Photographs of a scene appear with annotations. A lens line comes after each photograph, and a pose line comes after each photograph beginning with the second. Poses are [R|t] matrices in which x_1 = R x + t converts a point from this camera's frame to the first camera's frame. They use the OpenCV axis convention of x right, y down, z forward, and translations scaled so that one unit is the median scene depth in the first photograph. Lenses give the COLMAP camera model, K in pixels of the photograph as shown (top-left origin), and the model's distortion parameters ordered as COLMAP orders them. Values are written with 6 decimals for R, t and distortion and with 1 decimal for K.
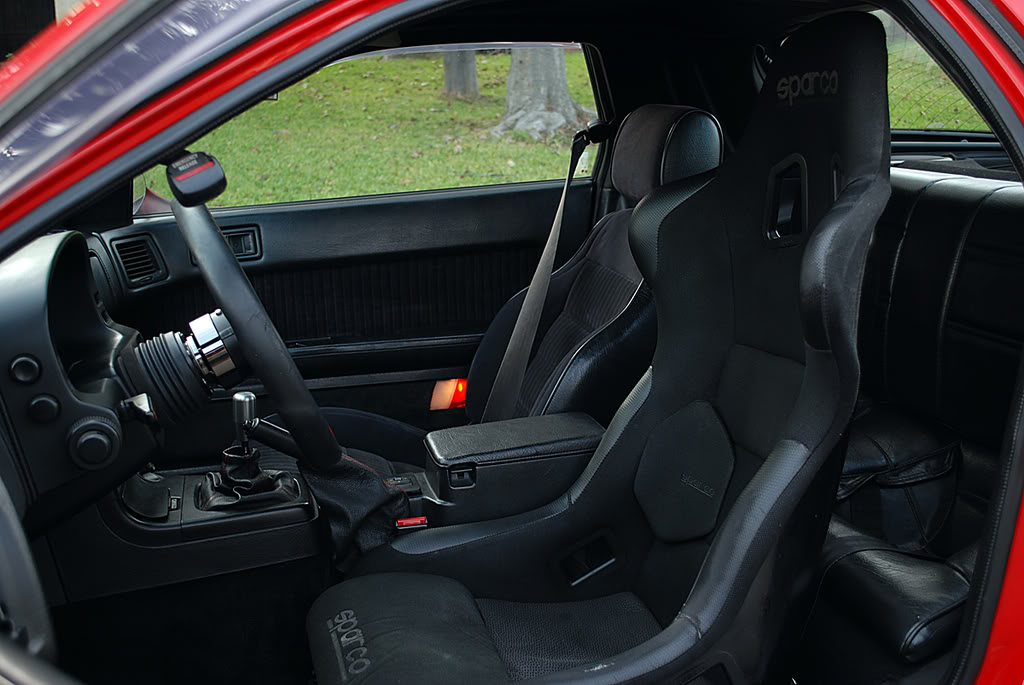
lens RADIAL K [[1241.4, 0, 512.0], [0, 1241.4, 342.5], [0, 0, 1]] dist [-0.012910, -0.006551]
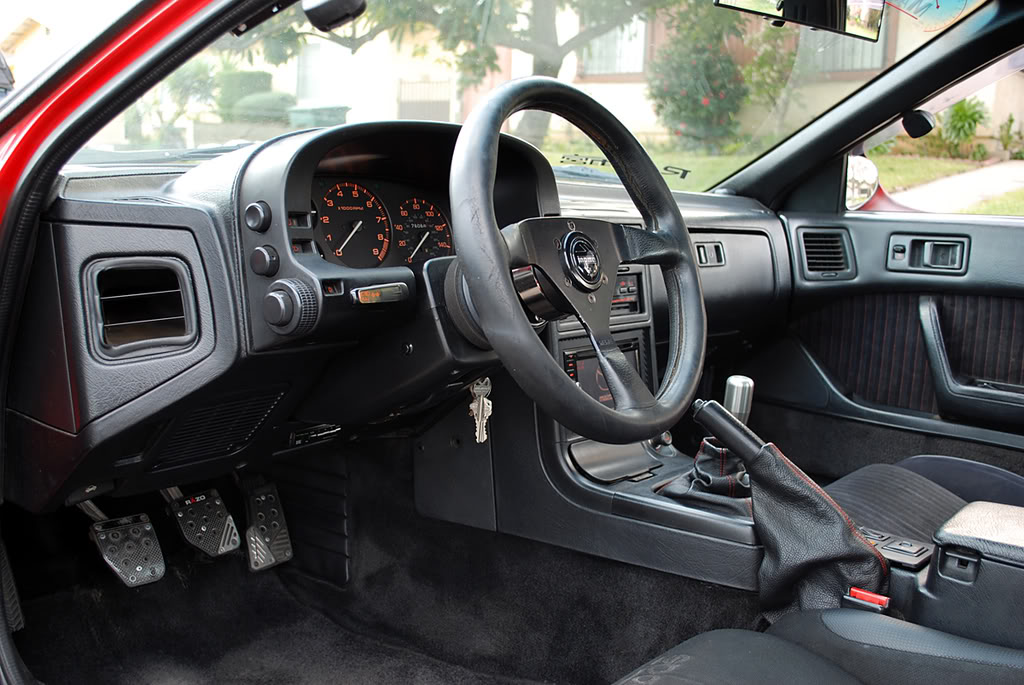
lens RADIAL K [[1044.4, 0, 512.0], [0, 1044.4, 342.5], [0, 0, 1]] dist [-0.011164, -0.007743]
pose [[0.581929, 0.190015, -0.790729, 0.256218], [-0.241173, 0.968903, 0.055342, 0.016256], [0.776656, 0.158497, 0.609659, 0.443520]]
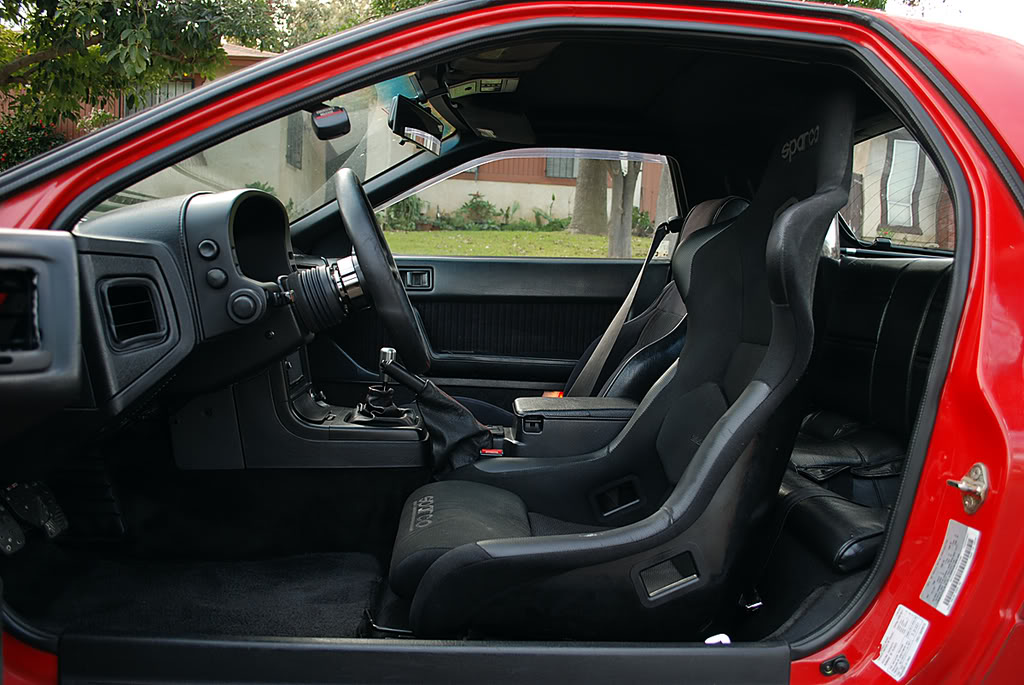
lens RADIAL K [[858.6, 0, 512.0], [0, 858.6, 342.5], [0, 0, 1]] dist [-0.063419, 0.003412]
pose [[0.979297, 0.094678, -0.178924, 0.100760], [-0.117686, 0.985445, -0.122675, 0.140439], [0.164705, 0.141192, 0.976185, 0.058484]]
